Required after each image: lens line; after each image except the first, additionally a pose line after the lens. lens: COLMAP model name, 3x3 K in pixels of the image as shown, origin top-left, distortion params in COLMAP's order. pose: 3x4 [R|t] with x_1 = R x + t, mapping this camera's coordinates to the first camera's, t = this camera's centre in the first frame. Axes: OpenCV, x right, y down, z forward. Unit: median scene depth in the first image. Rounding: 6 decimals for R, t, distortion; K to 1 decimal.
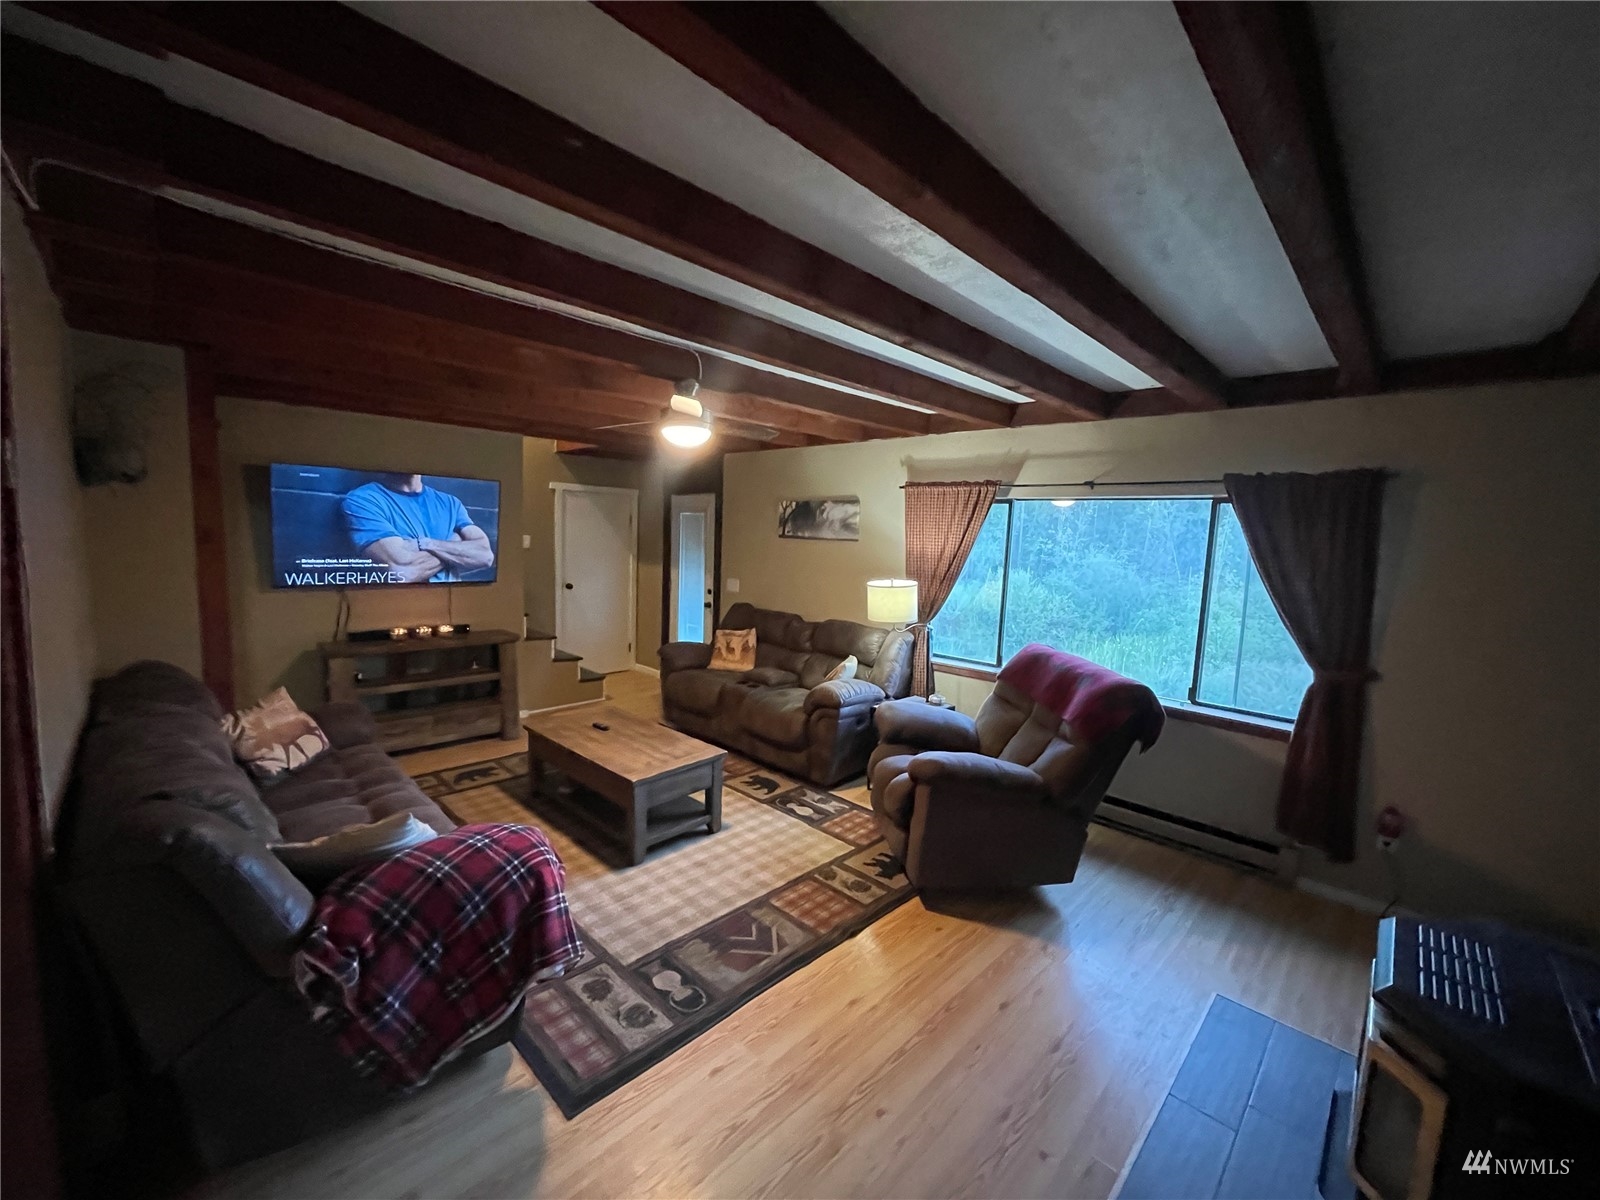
lens RADIAL K [[648.7, 0, 796.4], [0, 648.7, 596.1], [0, 0, 1]] dist [0.000962, -0.001593]
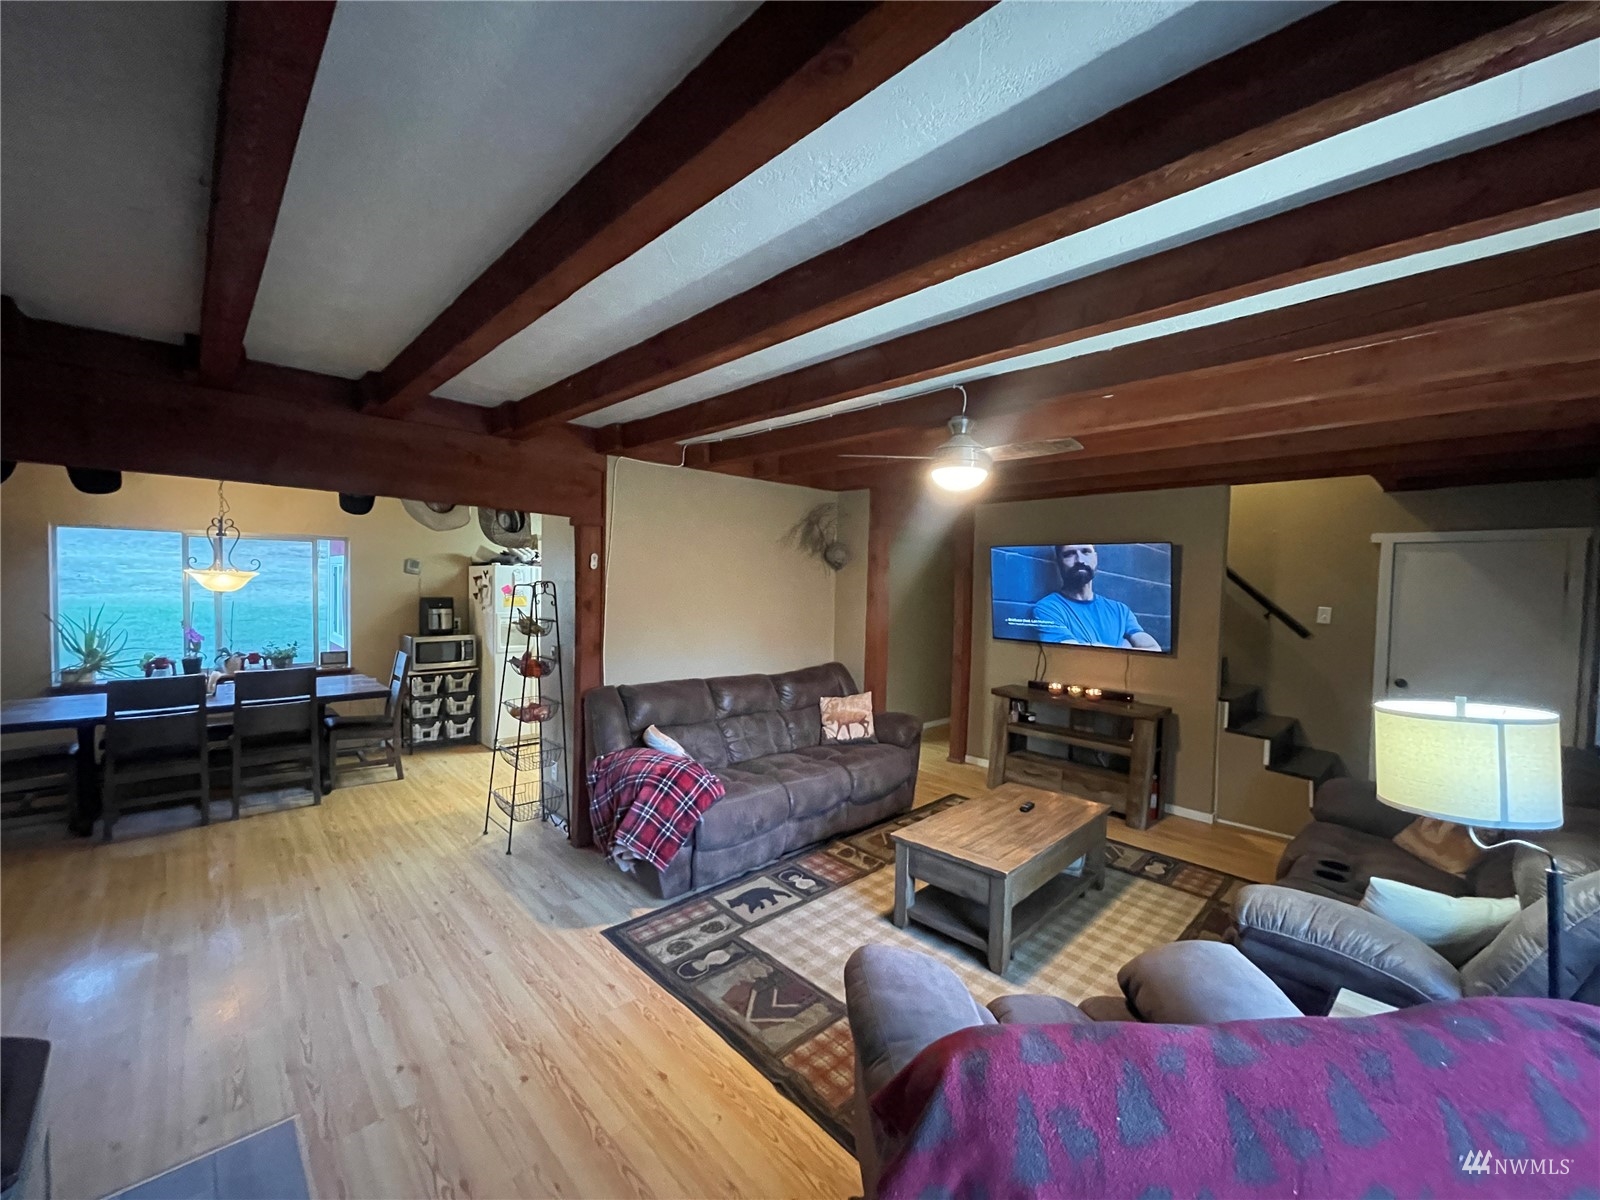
lens RADIAL K [[648.7, 0, 796.6], [0, 648.7, 610.2], [0, 0, 1]] dist [0.000962, -0.001593]
pose [[-0.032726, 0.008643, -0.999427, 0.792513], [-0.120977, 0.992576, 0.012545, -0.053569], [0.992116, 0.121318, -0.031438, 0.902777]]
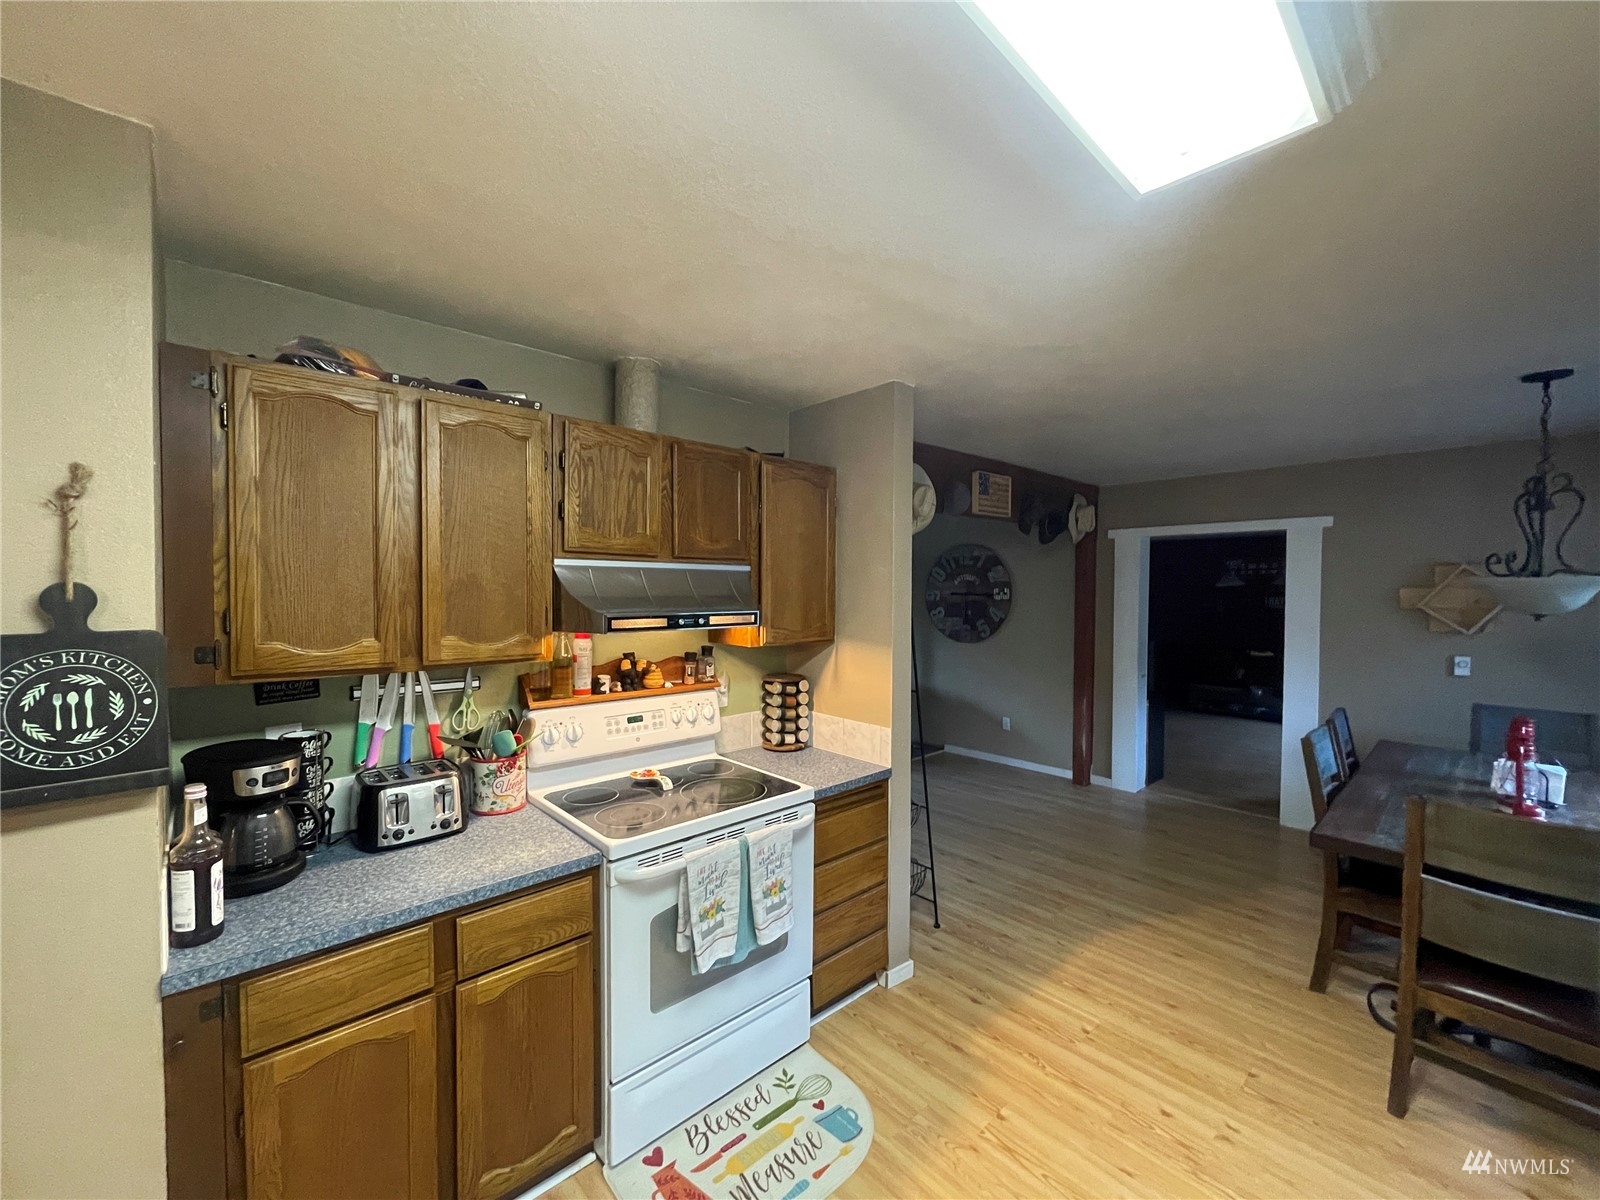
lens RADIAL K [[648.7, 0, 805.8], [0, 648.7, 601.3], [0, 0, 1]] dist [0.000962, -0.001593]
pose [[0.052297, -0.055451, 0.997091, -1.588317], [0.095656, 0.994144, 0.050270, -0.055026], [-0.994040, 0.092749, 0.057295, 0.347051]]
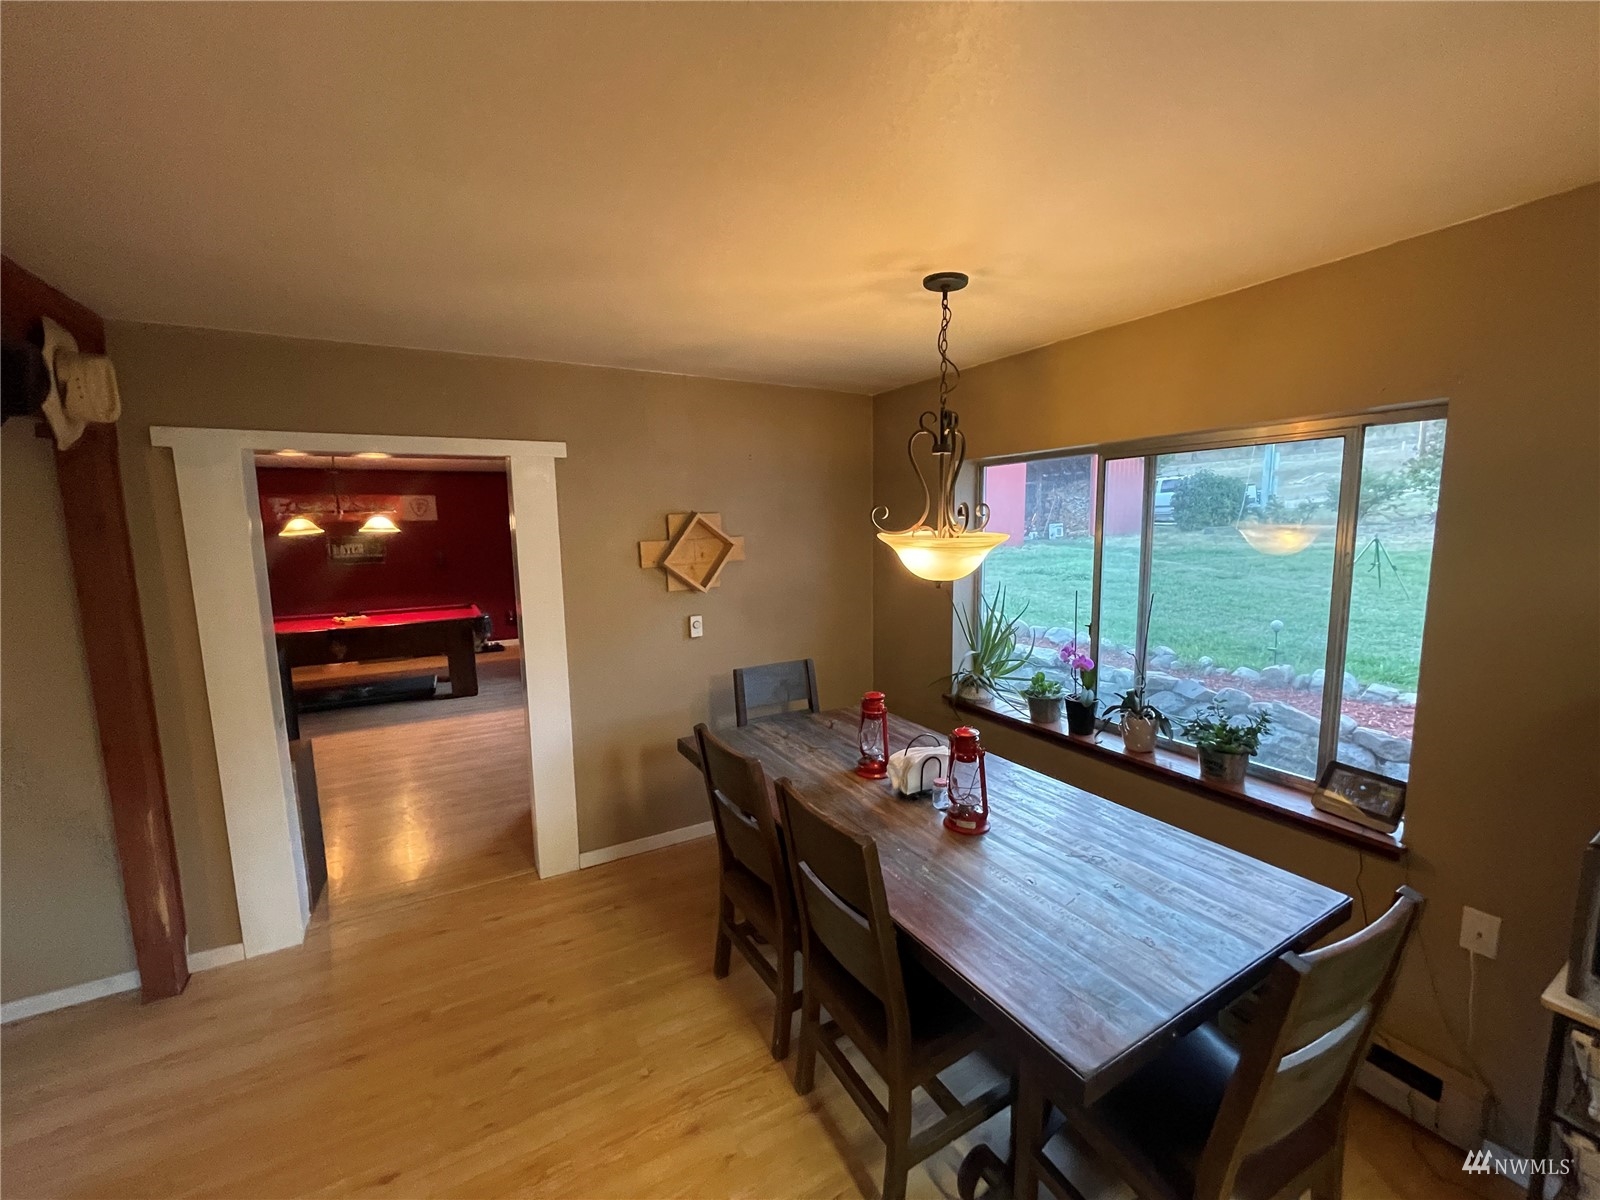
lens RADIAL K [[648.7, 0, 804.5], [0, 648.7, 604.9], [0, 0, 1]] dist [0.000962, -0.001593]
pose [[-0.957317, -0.057231, 0.283316, -0.773205], [0.011413, 0.971952, 0.234904, -0.046693], [-0.288813, 0.228111, -0.929813, 0.159199]]
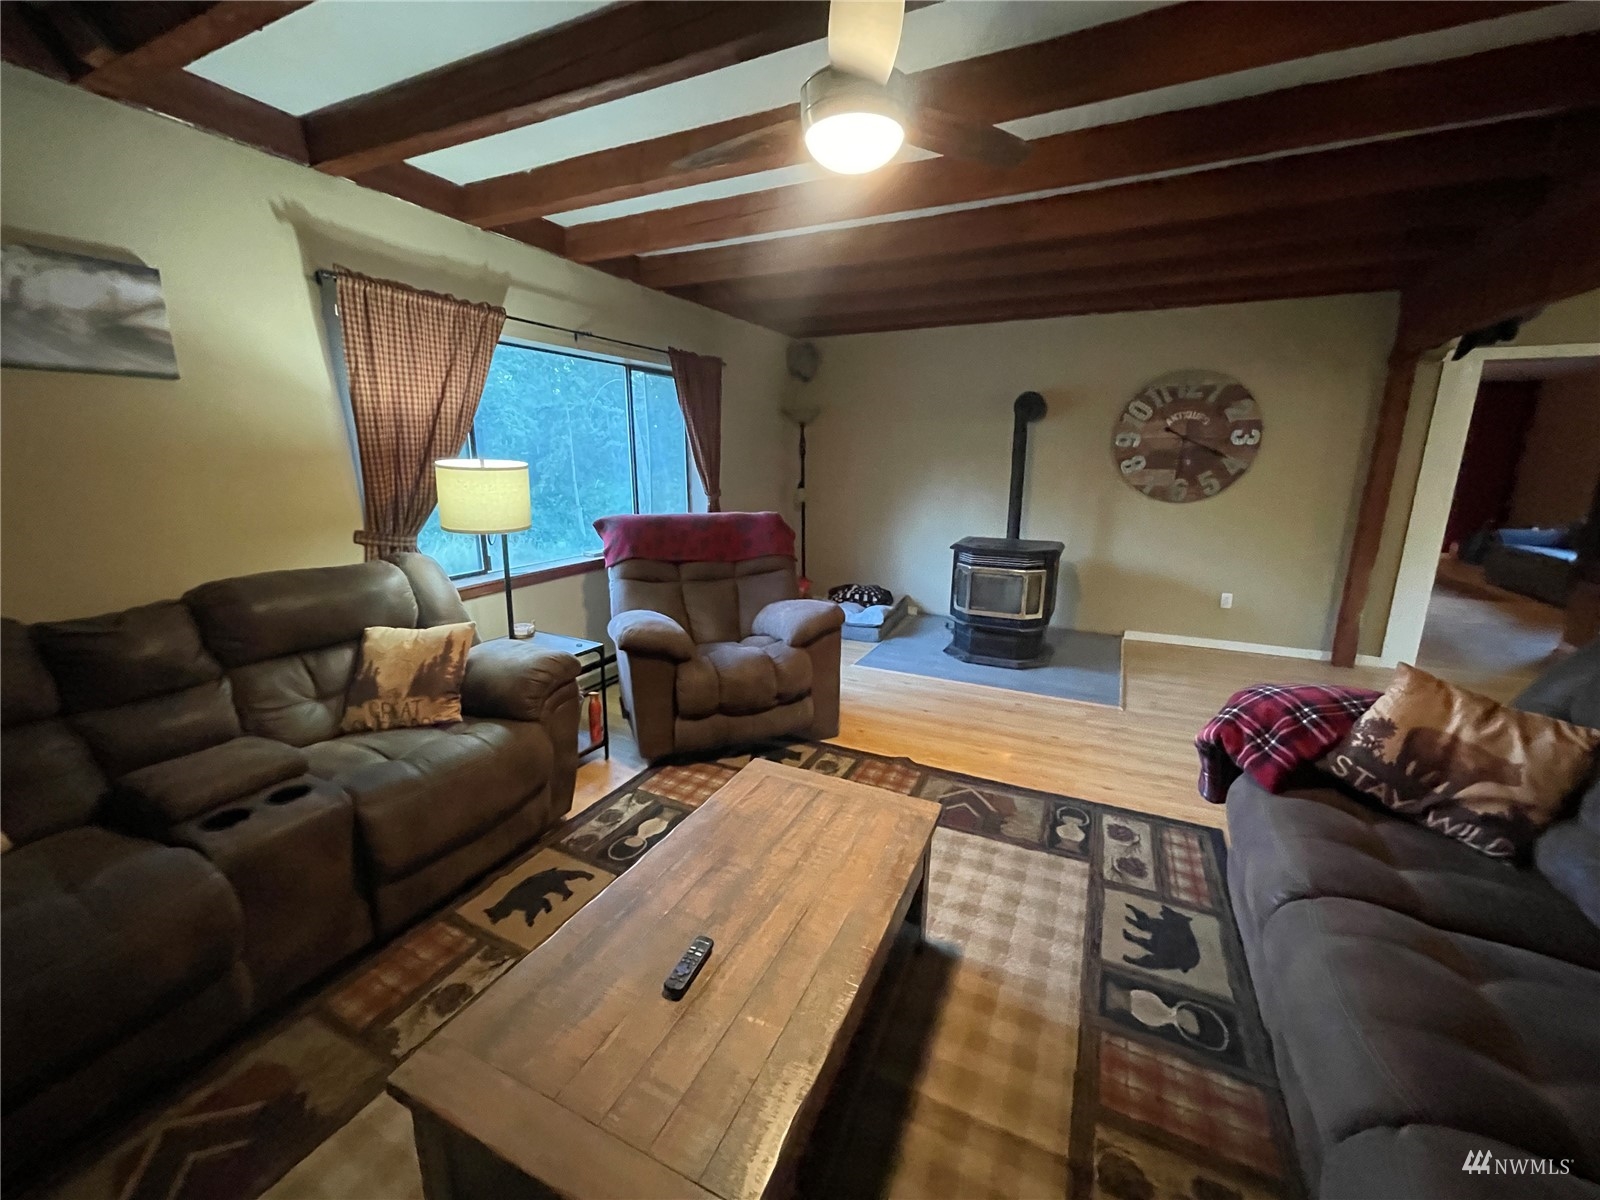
lens RADIAL K [[648.7, 0, 800.7], [0, 648.7, 595.2], [0, 0, 1]] dist [0.000962, -0.001593]
pose [[-0.319717, -0.244966, 0.915299, -0.745825], [0.074022, 0.956592, 0.281874, -0.072823], [-0.944617, 0.157872, -0.287706, 1.342142]]
